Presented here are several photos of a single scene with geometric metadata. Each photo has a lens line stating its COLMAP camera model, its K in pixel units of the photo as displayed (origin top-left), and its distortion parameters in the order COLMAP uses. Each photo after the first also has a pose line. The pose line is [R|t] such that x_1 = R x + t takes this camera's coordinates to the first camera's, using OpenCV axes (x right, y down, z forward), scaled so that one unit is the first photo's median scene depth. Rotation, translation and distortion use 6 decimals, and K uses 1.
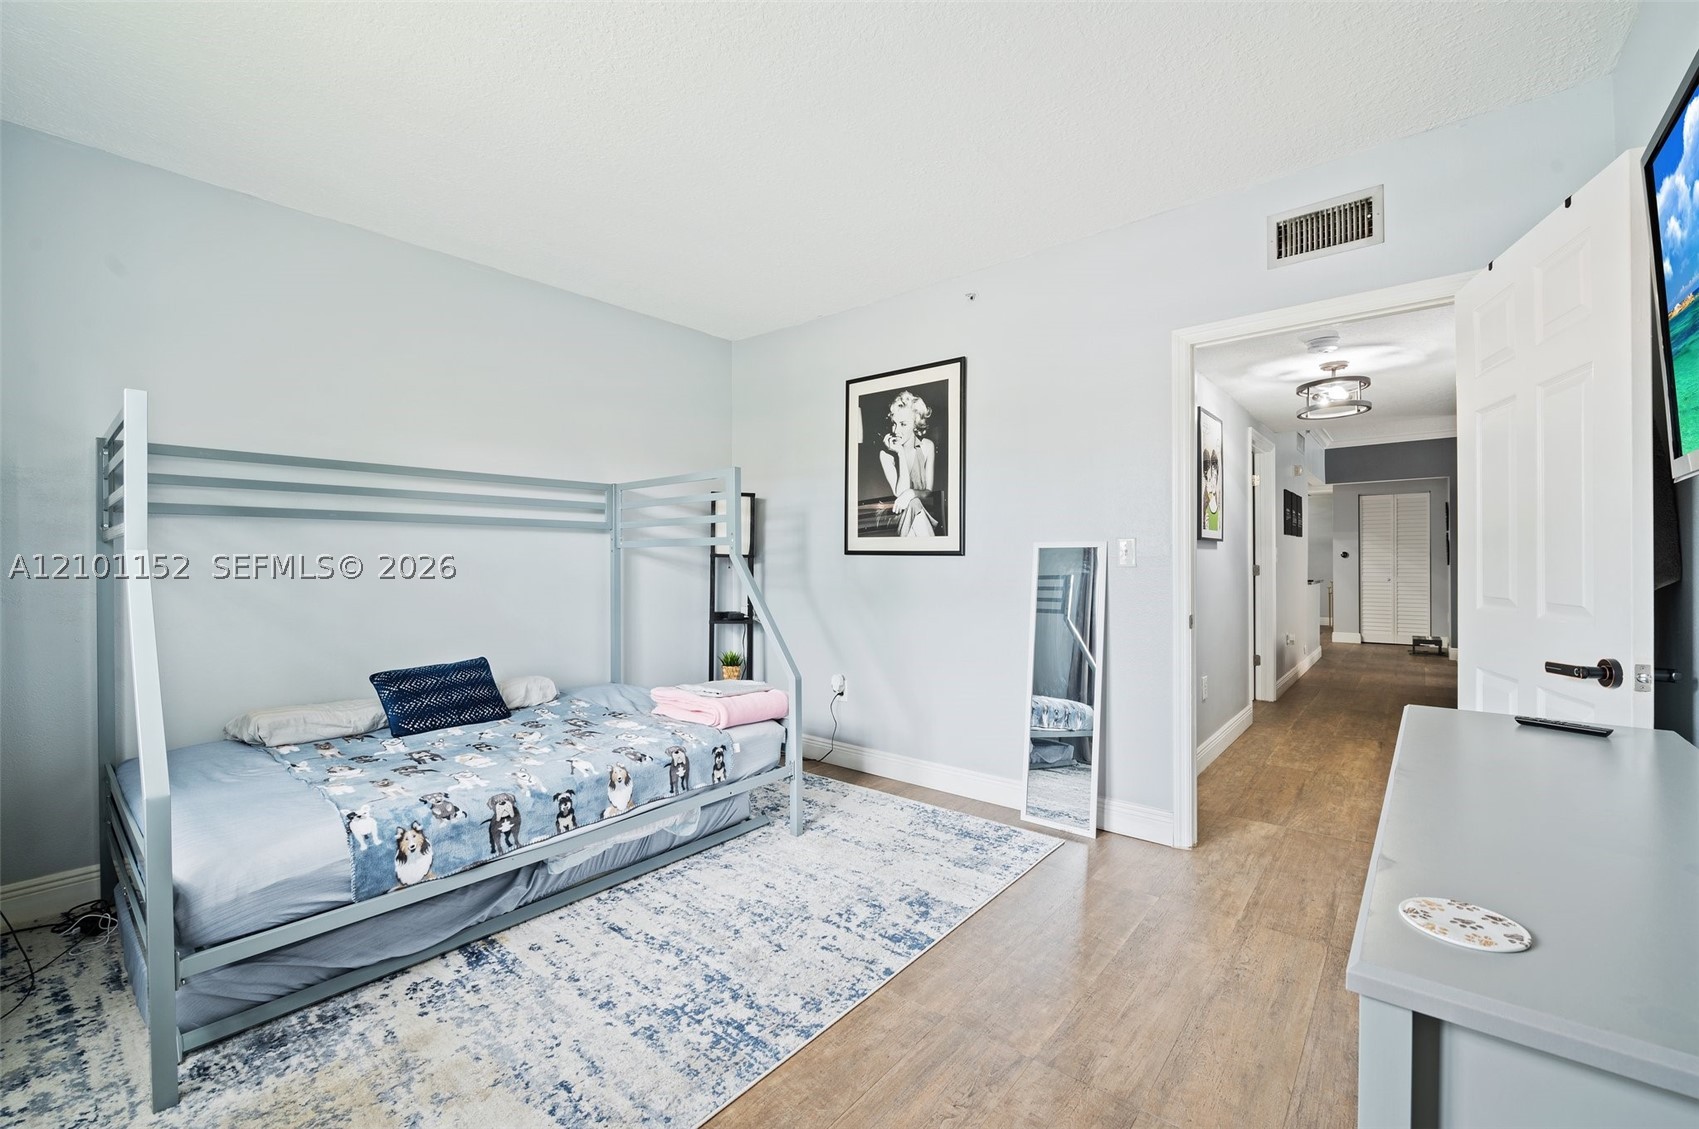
lens RADIAL K [[716.6, 0, 840.8], [0, 716.6, 569.4], [0, 0, 1]] dist [-0.003710, -0.000399]
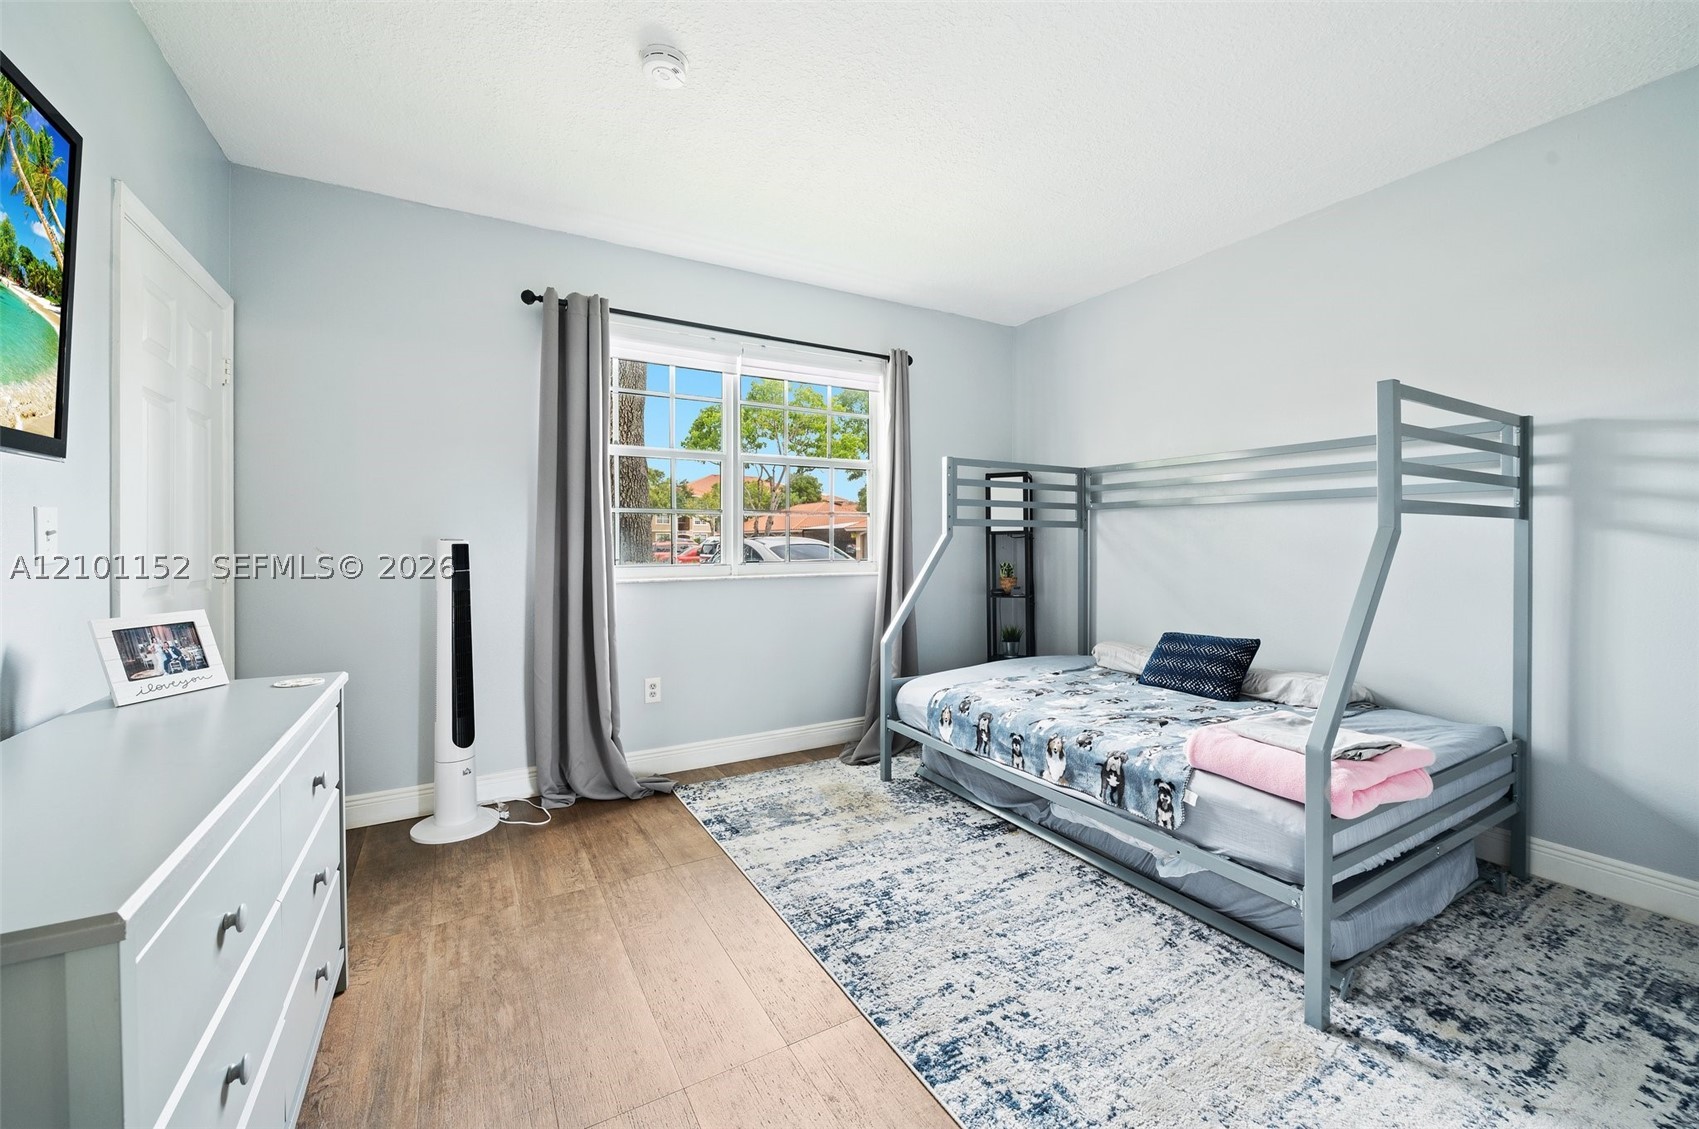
lens RADIAL K [[683.8, 0, 866.7], [0, 683.8, 533.6], [0, 0, 1]] dist [-0.002439, -0.000741]
pose [[-0.337914, -0.004279, -0.941167, 0.774334], [-0.006065, 0.999979, -0.002369, -0.020206], [0.941157, 0.004908, -0.337933, 1.148656]]
